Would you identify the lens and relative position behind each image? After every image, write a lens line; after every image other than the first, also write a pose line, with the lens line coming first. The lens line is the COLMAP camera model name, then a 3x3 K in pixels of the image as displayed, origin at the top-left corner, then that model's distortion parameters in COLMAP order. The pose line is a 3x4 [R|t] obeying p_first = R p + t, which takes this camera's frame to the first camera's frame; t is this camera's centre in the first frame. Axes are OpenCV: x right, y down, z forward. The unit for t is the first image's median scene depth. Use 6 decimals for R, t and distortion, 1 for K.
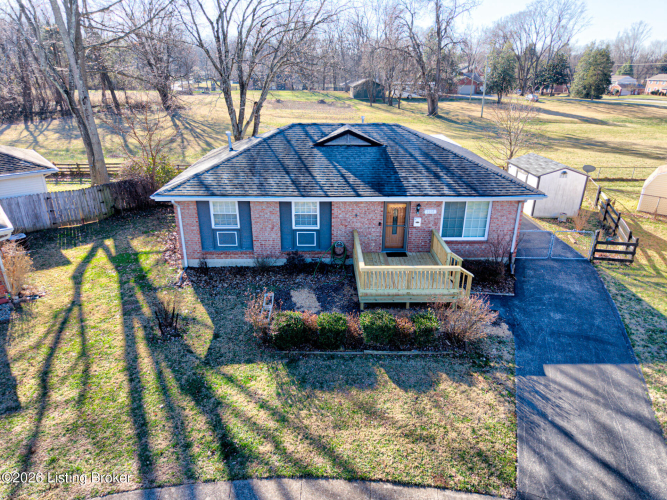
lens RADIAL K [[446.3, 0, 335.6], [0, 446.3, 251.5], [0, 0, 1]] dist [0.045451, -0.032667]
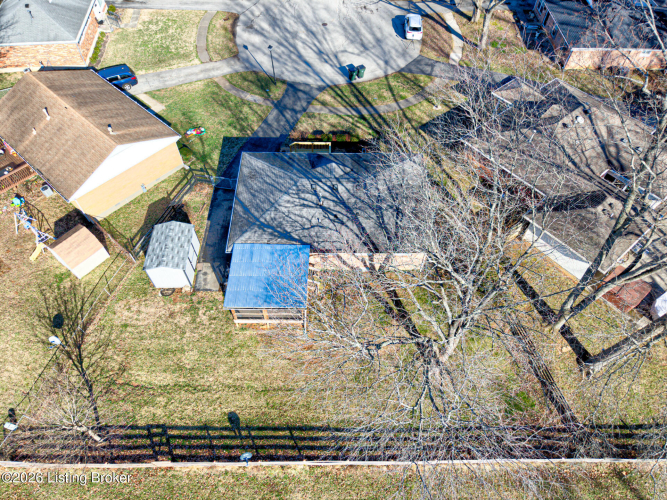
lens RADIAL K [[446.3, 0, 335.6], [0, 446.3, 251.5], [0, 0, 1]] dist [0.045451, -0.032667]
pose [[-0.999580, -0.028965, -0.000622, 0.009462], [-0.007054, 0.222482, 0.974911, -2.061525], [-0.028100, 0.974506, -0.222593, 1.868440]]
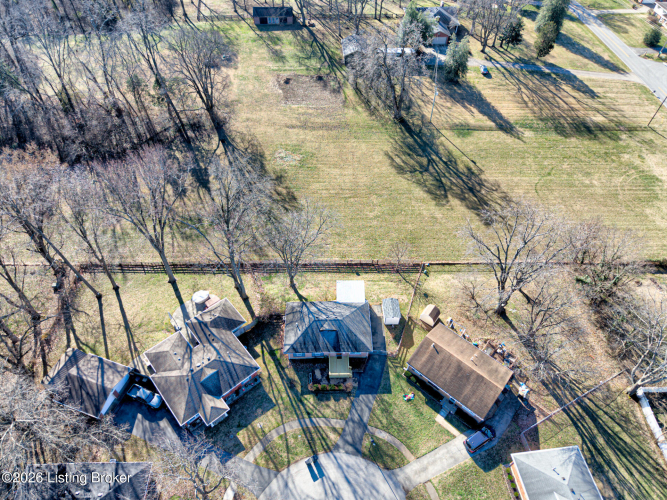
lens RADIAL K [[446.3, 0, 335.6], [0, 446.3, 251.5], [0, 0, 1]] dist [0.045451, -0.032667]
pose [[0.999933, 0.011093, 0.003301, 0.085218], [-0.011396, 0.893768, 0.448385, -2.863476], [0.002024, -0.448393, 0.893834, -2.390873]]
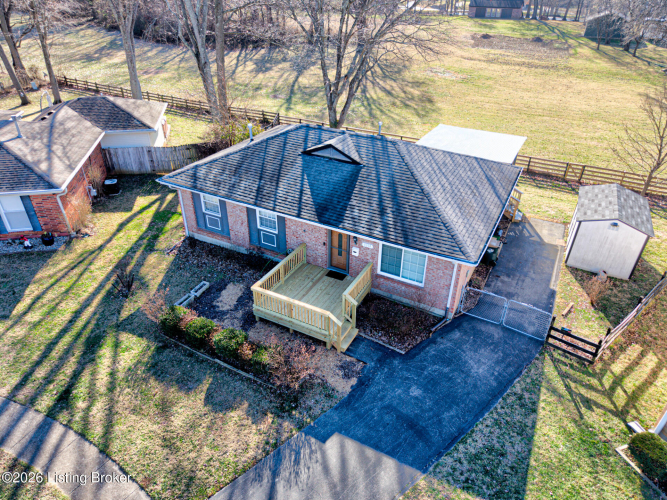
lens RADIAL K [[446.3, 0, 335.6], [0, 446.3, 251.5], [0, 0, 1]] dist [0.045451, -0.032667]
pose [[0.871517, 0.263961, -0.413259, 0.570374], [-0.192834, 0.959343, 0.206095, -0.270429], [0.450858, -0.099925, 0.886985, 0.080493]]
